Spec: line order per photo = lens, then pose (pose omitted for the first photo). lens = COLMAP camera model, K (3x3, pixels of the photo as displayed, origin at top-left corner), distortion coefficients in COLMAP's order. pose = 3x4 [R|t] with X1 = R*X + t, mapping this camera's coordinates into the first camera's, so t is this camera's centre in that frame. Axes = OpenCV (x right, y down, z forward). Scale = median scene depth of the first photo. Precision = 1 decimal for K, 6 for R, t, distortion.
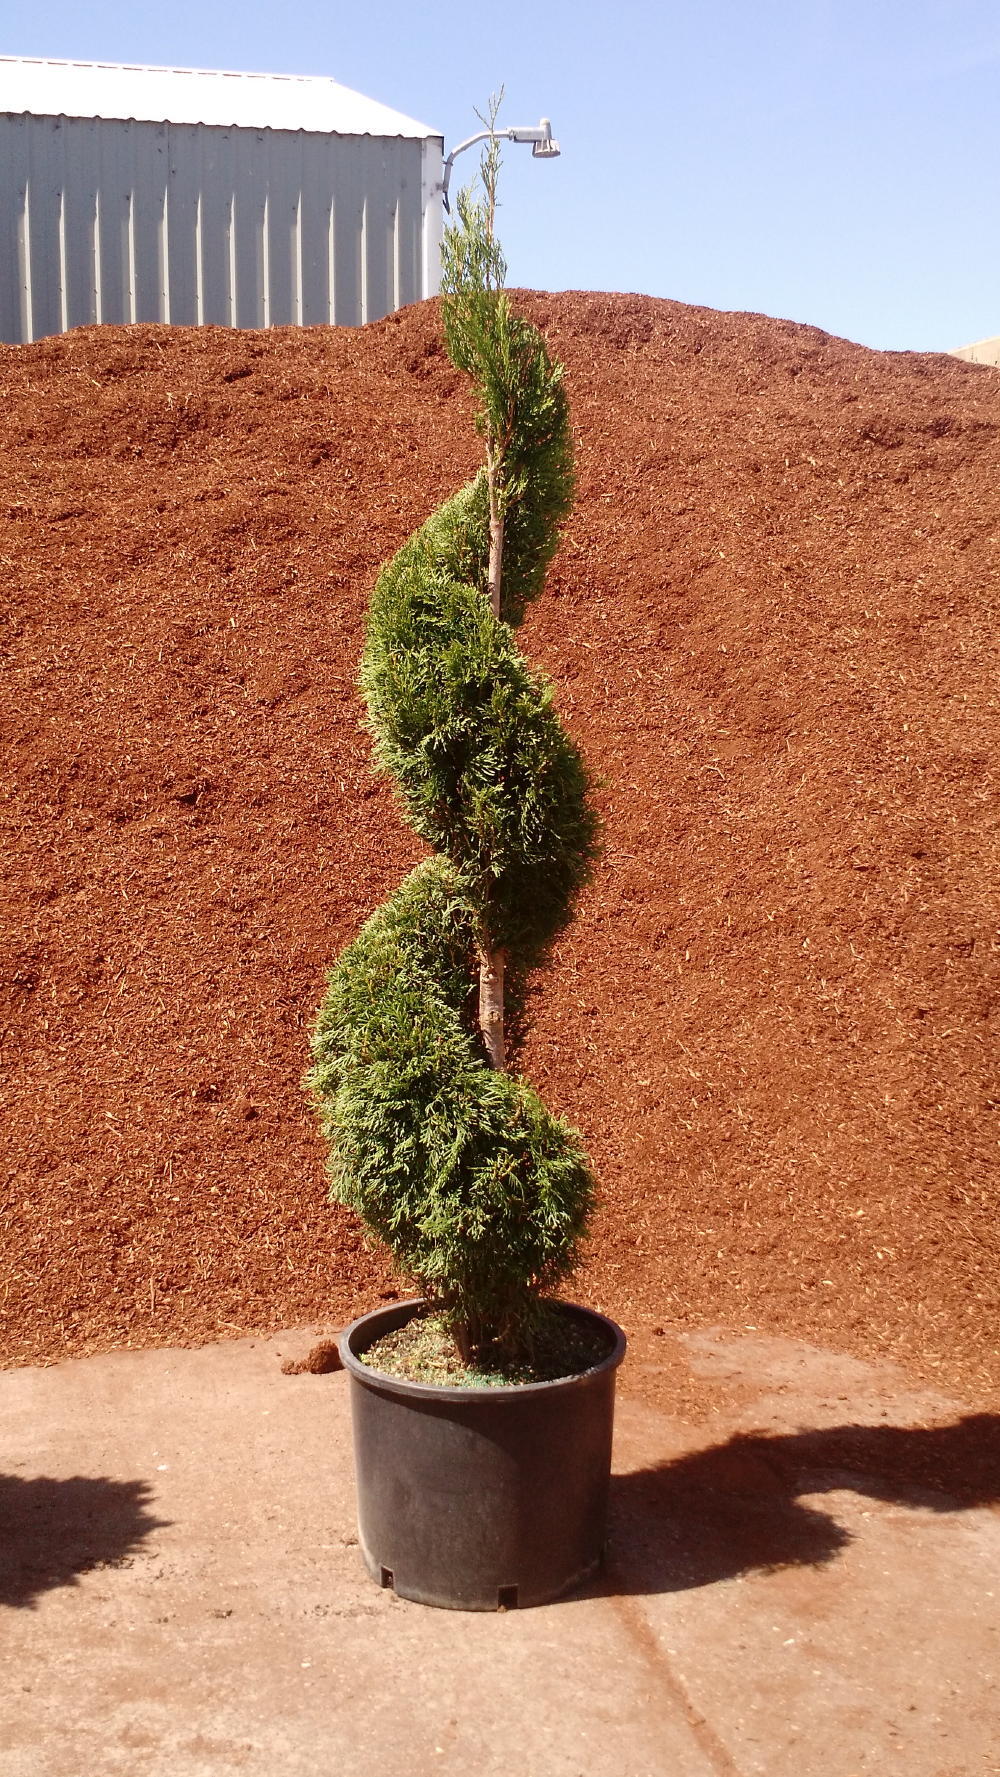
lens RADIAL K [[1971.4, 0, 506.4], [0, 1971.4, 889.8], [0, 0, 1]] dist [0.116197, -0.135651]
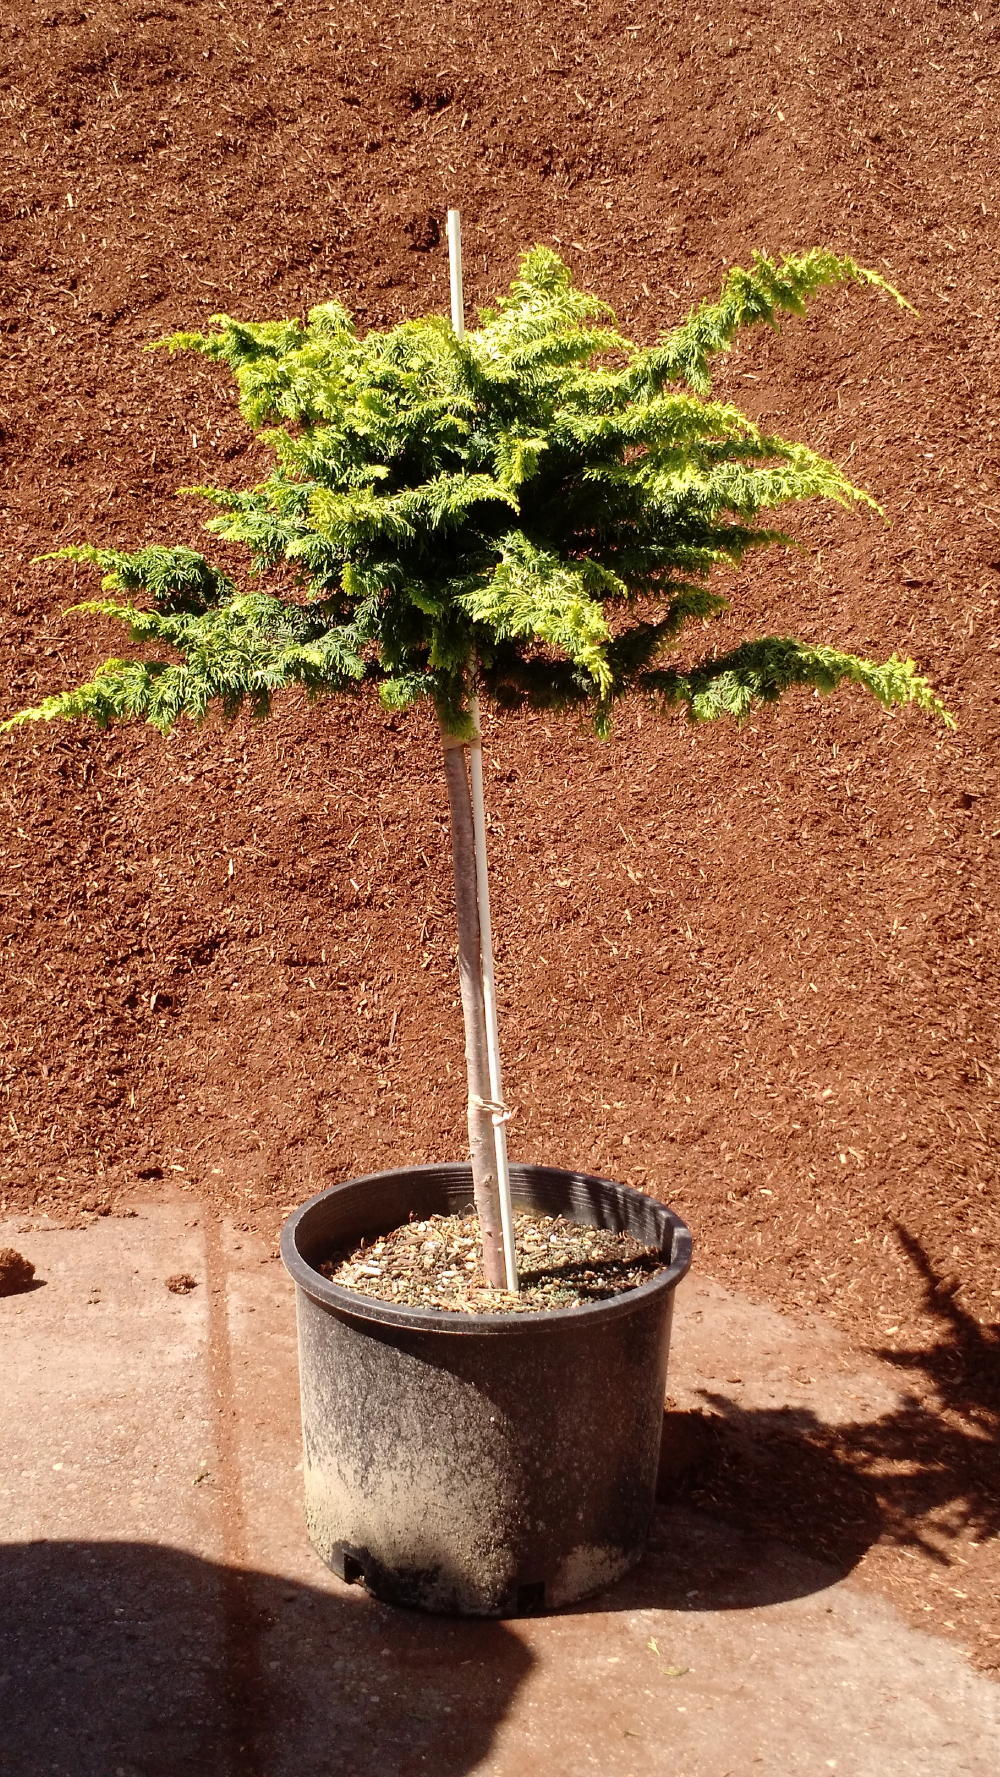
lens RADIAL K [[2339.8, 0, 507.0], [0, 2339.8, 878.0], [0, 0, 1]] dist [0.162409, -0.470777]
pose [[0.995647, 0.043517, -0.082420, 0.109663], [-0.032757, 0.991274, 0.127680, -0.008994], [0.087257, -0.124424, 0.988385, 0.164028]]
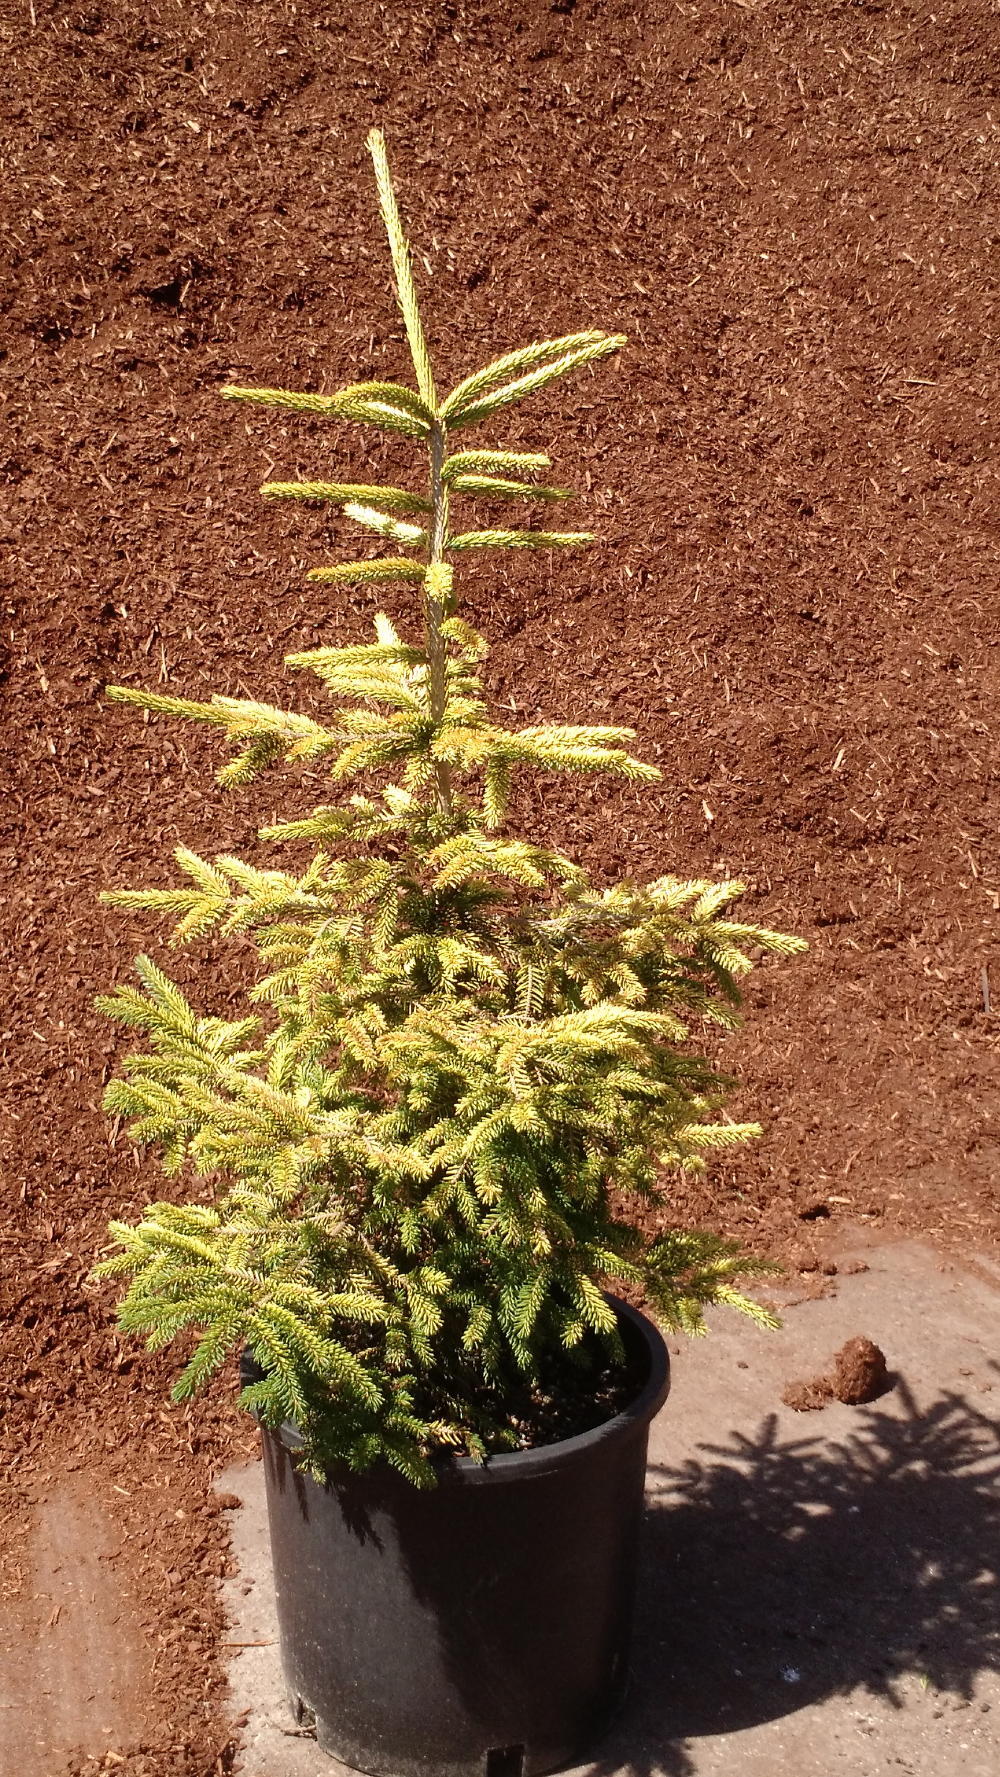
lens RADIAL K [[2636.8, 0, 503.1], [0, 2636.8, 886.6], [0, 0, 1]] dist [0.115595, -0.204415]
pose [[0.971578, -0.068334, 0.226642, -0.251858], [0.027916, 0.983822, 0.176961, -0.013348], [-0.235068, -0.165604, 0.957767, 0.278245]]
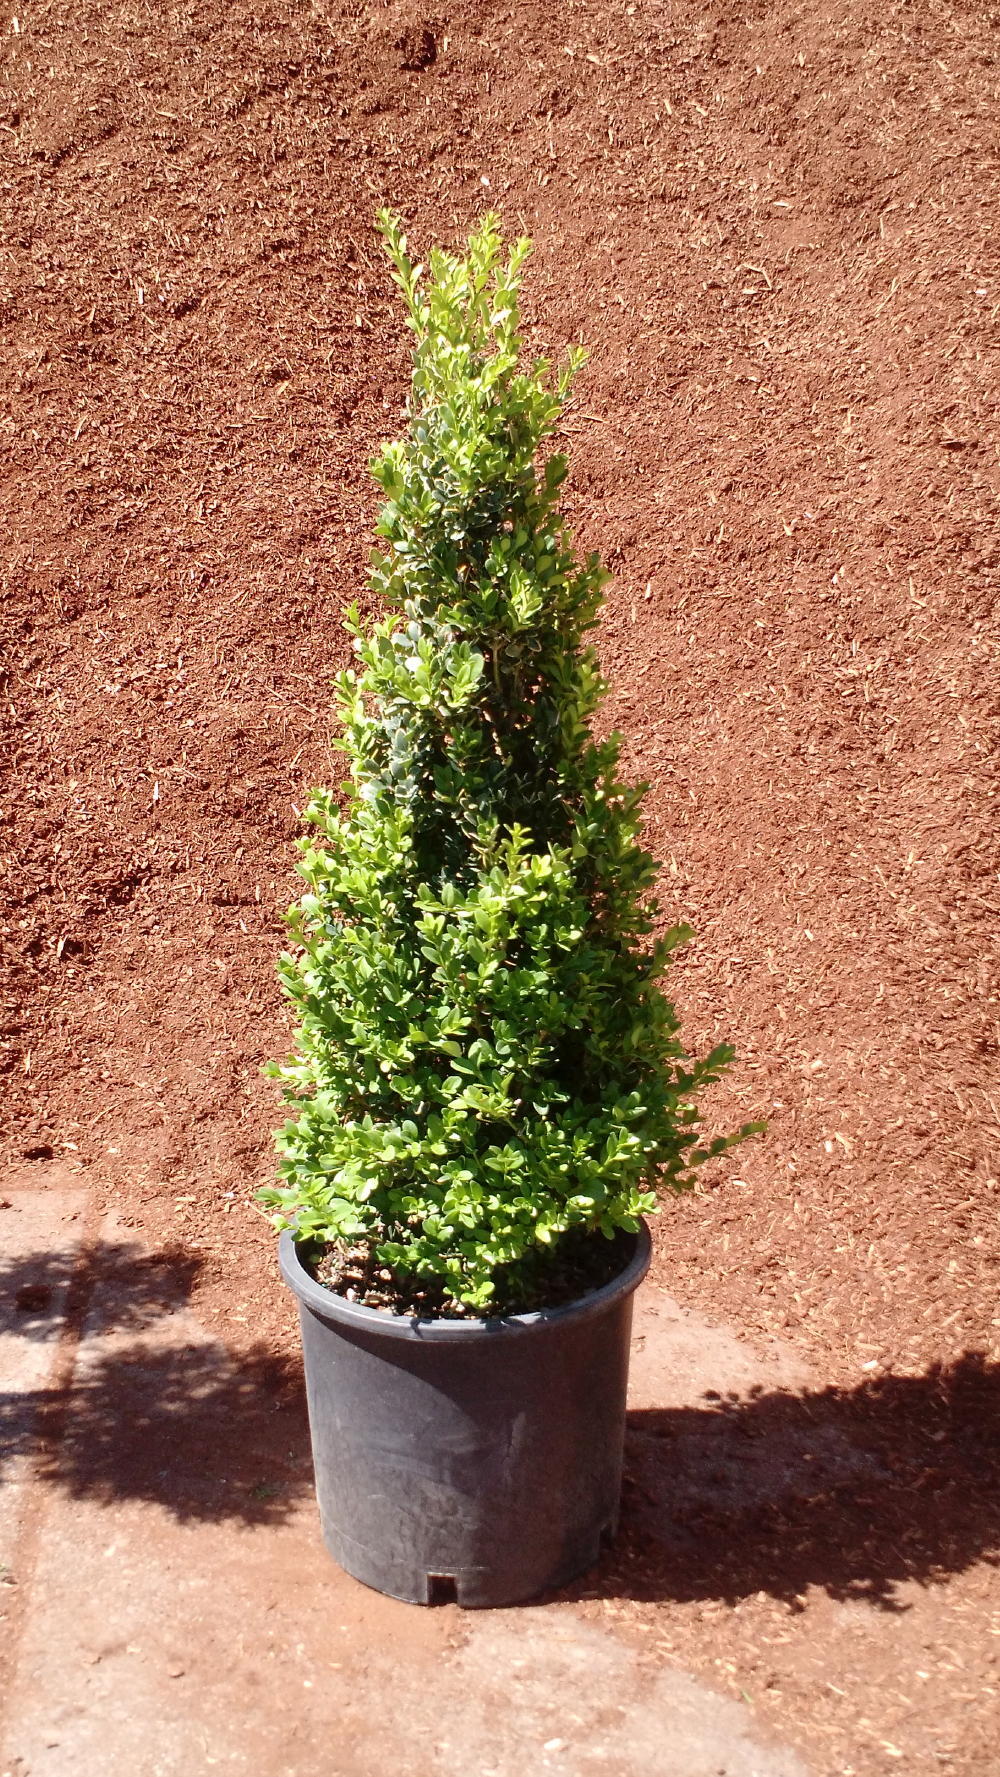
lens RADIAL K [[2317.8, 0, 509.0], [0, 2317.8, 884.2], [0, 0, 1]] dist [0.159673, -0.450603]
pose [[0.987248, 0.042959, -0.153282, 0.159244], [-0.012980, 0.981416, 0.191451, -0.013976], [0.158658, -0.187020, 0.969459, 0.282964]]
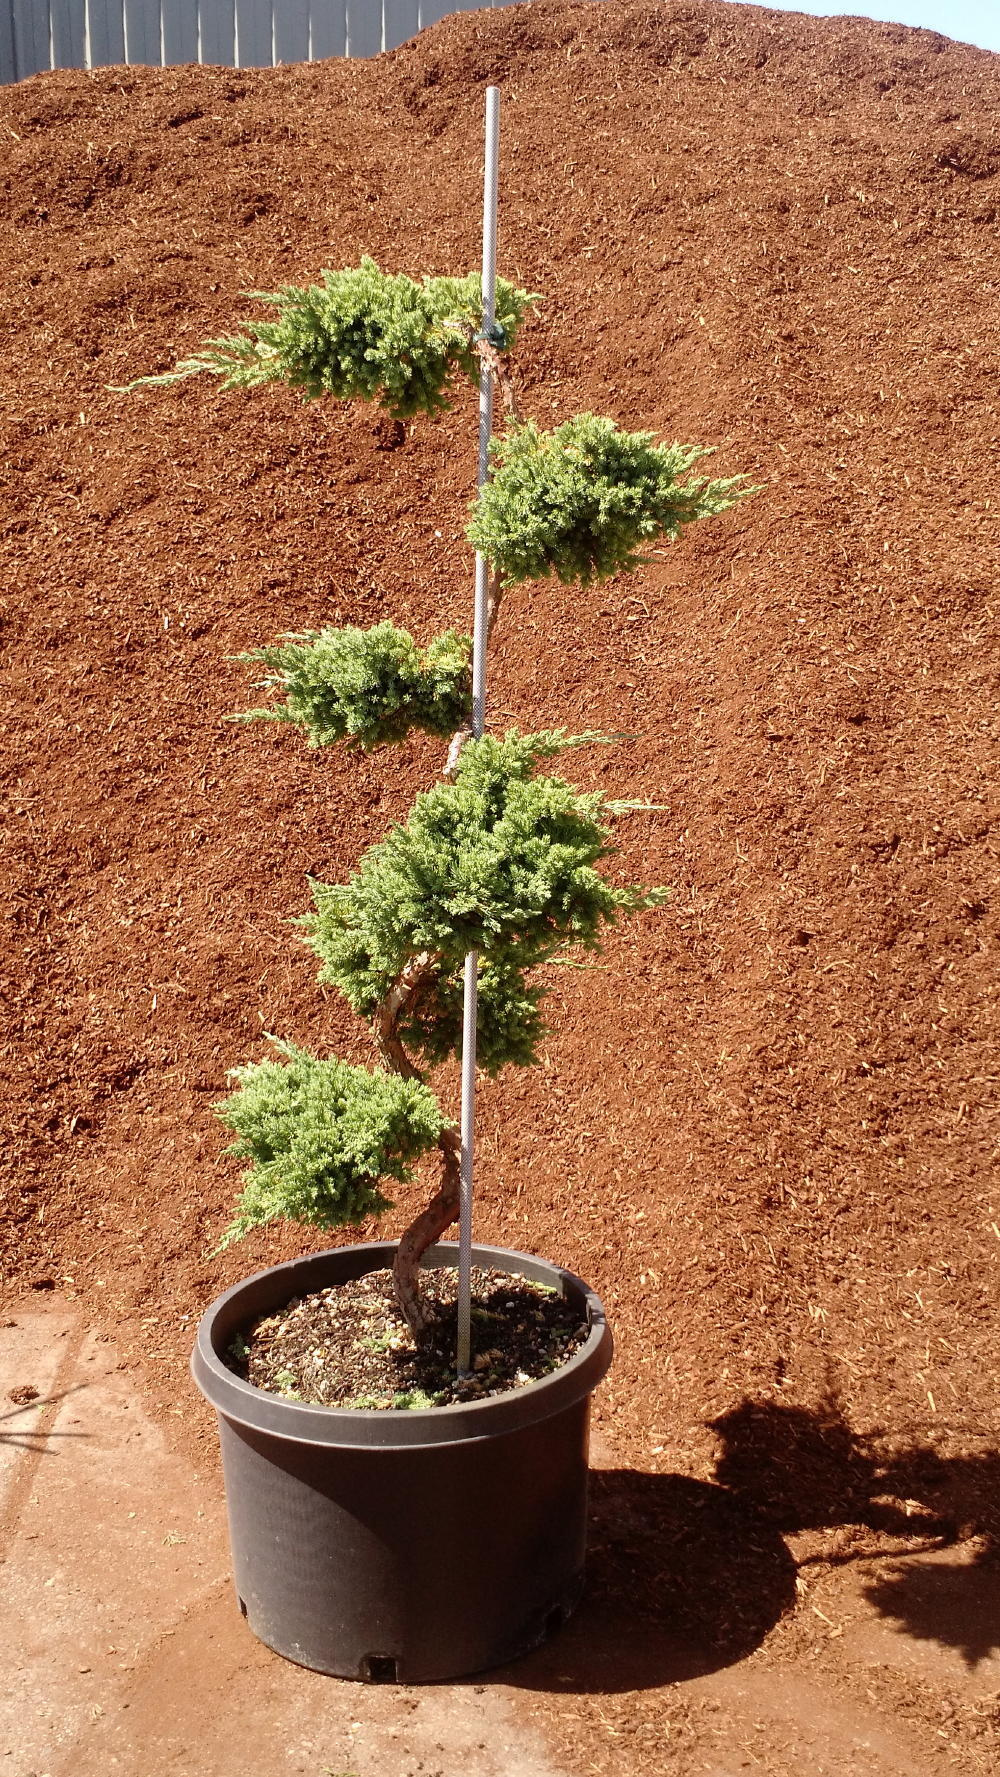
lens RADIAL K [[1985.7, 0, 507.7], [0, 1985.7, 884.7], [0, 0, 1]] dist [0.151074, -0.418799]
pose [[0.981532, 0.028336, -0.189186, 0.222347], [-0.010874, 0.995634, 0.092709, -0.023992], [0.190987, -0.088940, 0.977555, 0.227092]]
